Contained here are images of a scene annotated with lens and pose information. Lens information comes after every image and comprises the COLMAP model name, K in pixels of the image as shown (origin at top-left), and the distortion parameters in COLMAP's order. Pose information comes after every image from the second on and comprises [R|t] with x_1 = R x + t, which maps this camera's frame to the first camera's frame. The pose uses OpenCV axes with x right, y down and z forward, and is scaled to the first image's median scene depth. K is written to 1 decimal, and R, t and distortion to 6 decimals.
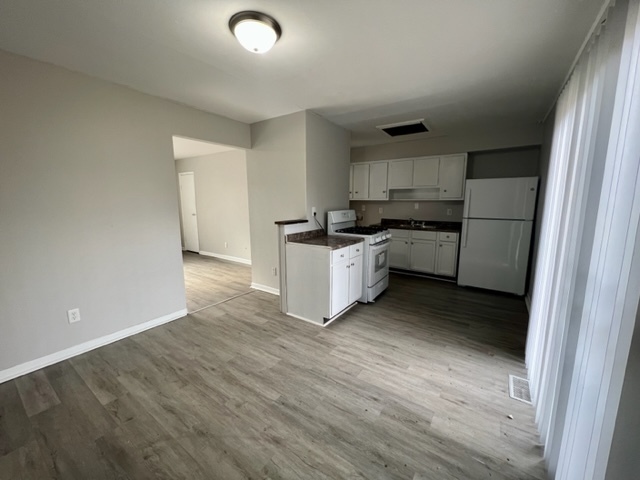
lens RADIAL K [[256.8, 0, 318.6], [0, 256.8, 239.4], [0, 0, 1]] dist [-0.000256, -0.000064]
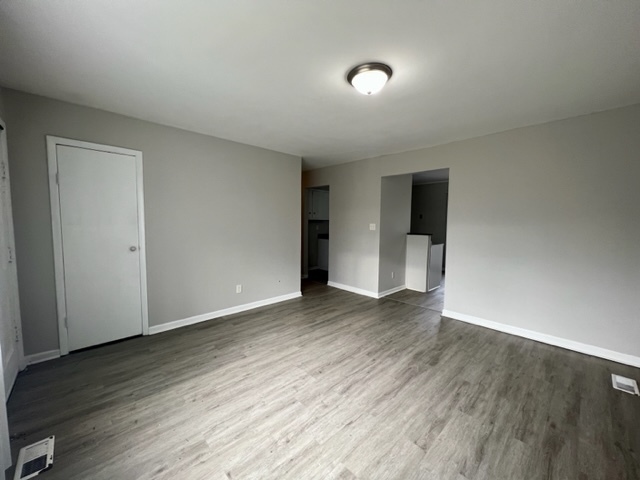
lens RADIAL K [[255.9, 0, 320.0], [0, 255.9, 240.0], [0, 0, 1]] dist [-0.000530, -0.000042]
pose [[0.191476, -0.071187, 0.978912, -1.703198], [0.133346, 0.990005, 0.045911, -0.180374], [-0.972397, 0.121744, 0.199054, 1.235352]]
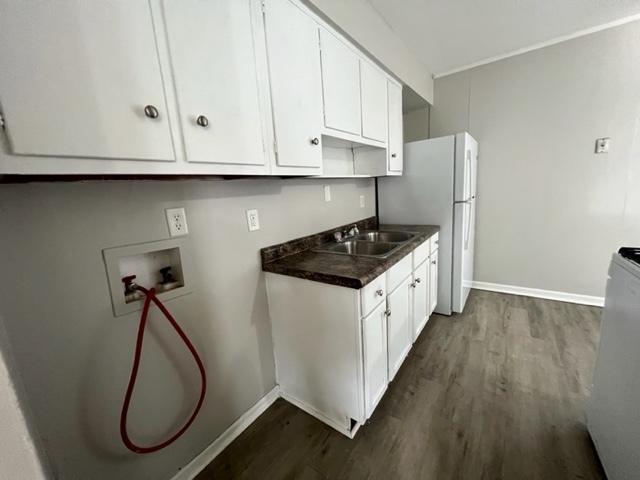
lens RADIAL K [[256.8, 0, 318.6], [0, 256.8, 239.4], [0, 0, 1]] dist [-0.000256, -0.000064]
pose [[0.024649, -0.191987, 0.981088, -0.024202], [0.218043, 0.958791, 0.182146, -0.211183], [-0.975628, 0.209430, 0.065495, 1.542878]]
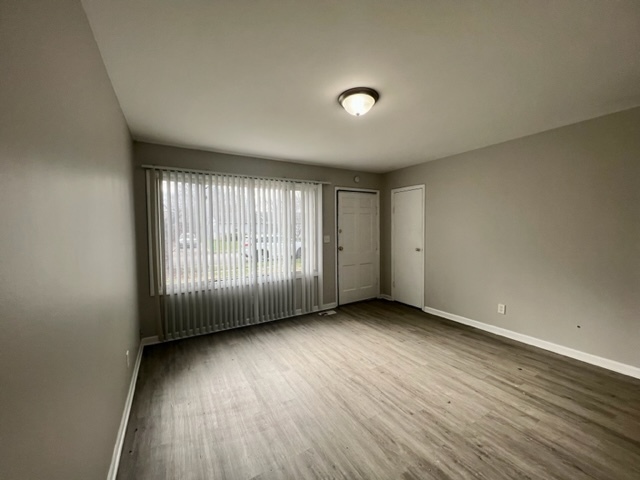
lens RADIAL K [[256.8, 0, 318.6], [0, 256.8, 239.4], [0, 0, 1]] dist [-0.000256, -0.000064]
pose [[0.911608, 0.006790, -0.411005, -0.905241], [-0.049409, 0.994424, -0.093162, -0.099991], [0.408081, 0.105235, 0.906860, 0.613339]]
